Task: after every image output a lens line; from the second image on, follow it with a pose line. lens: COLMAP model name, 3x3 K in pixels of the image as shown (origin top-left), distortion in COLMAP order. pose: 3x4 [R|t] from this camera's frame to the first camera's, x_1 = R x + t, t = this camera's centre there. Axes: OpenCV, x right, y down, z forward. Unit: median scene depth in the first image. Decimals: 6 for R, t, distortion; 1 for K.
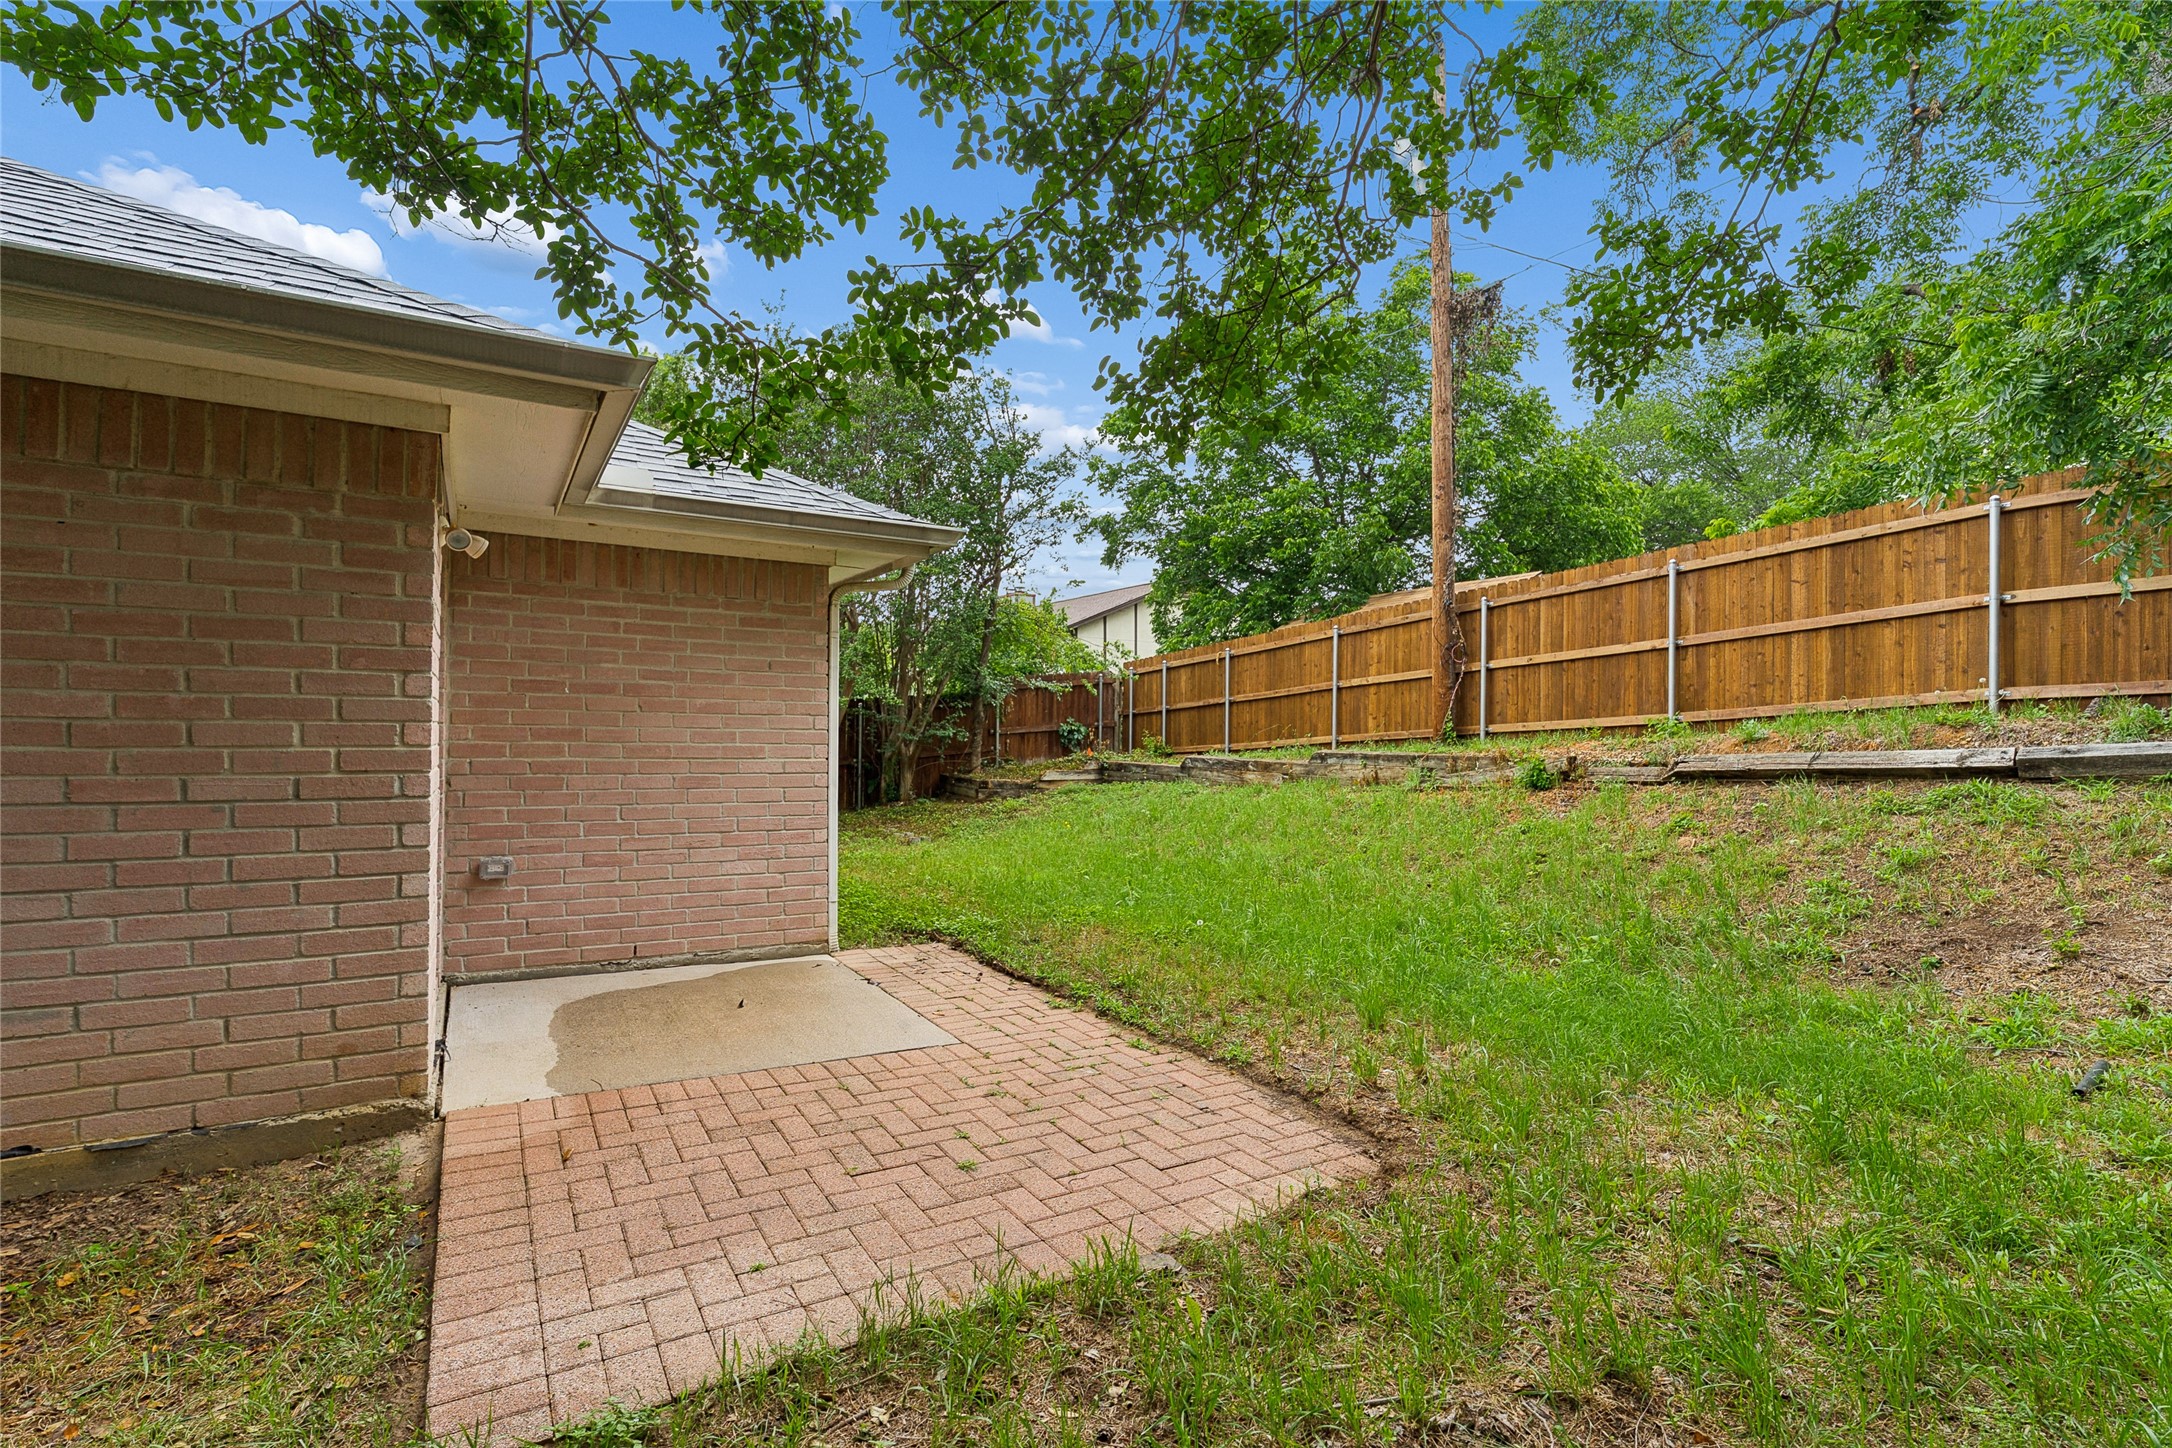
lens RADIAL K [[1021.7, 0, 1093.4], [0, 1021.7, 735.5], [0, 0, 1]] dist [-0.001122, 0.002279]
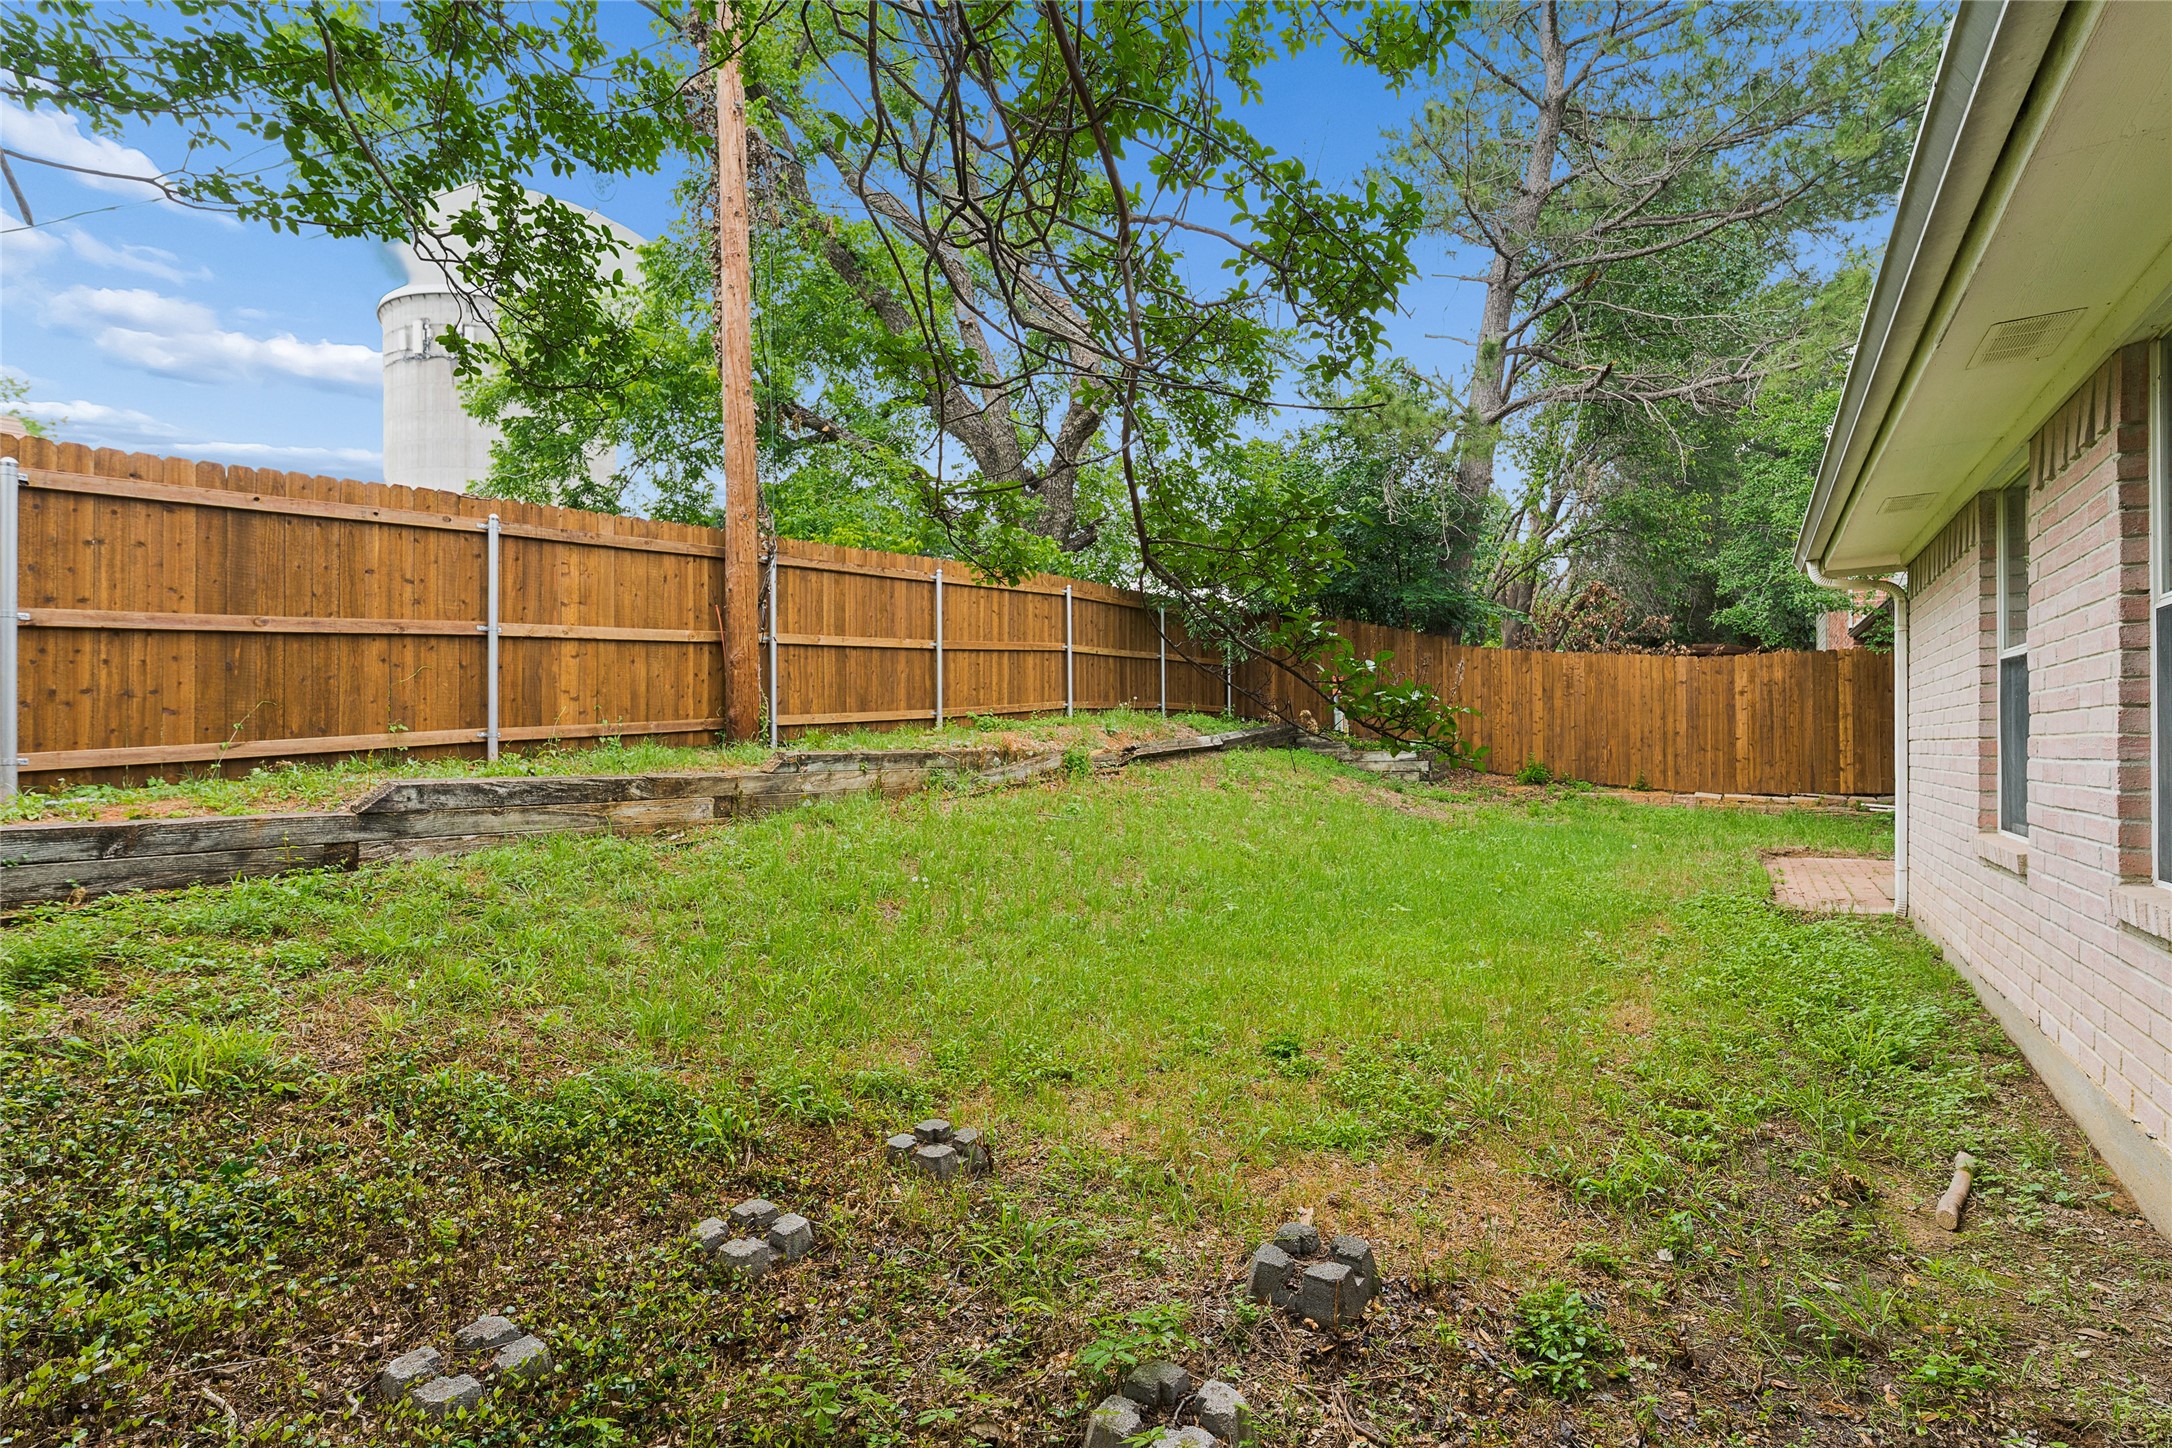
lens RADIAL K [[1021.7, 0, 1128.9], [0, 1021.7, 742.7], [0, 0, 1]] dist [-0.001122, 0.002279]
pose [[-0.465912, -0.004902, 0.884817, -0.746537], [0.003791, 0.999964, 0.007536, 0.009524], [-0.884823, 0.006866, -0.465877, 1.984304]]
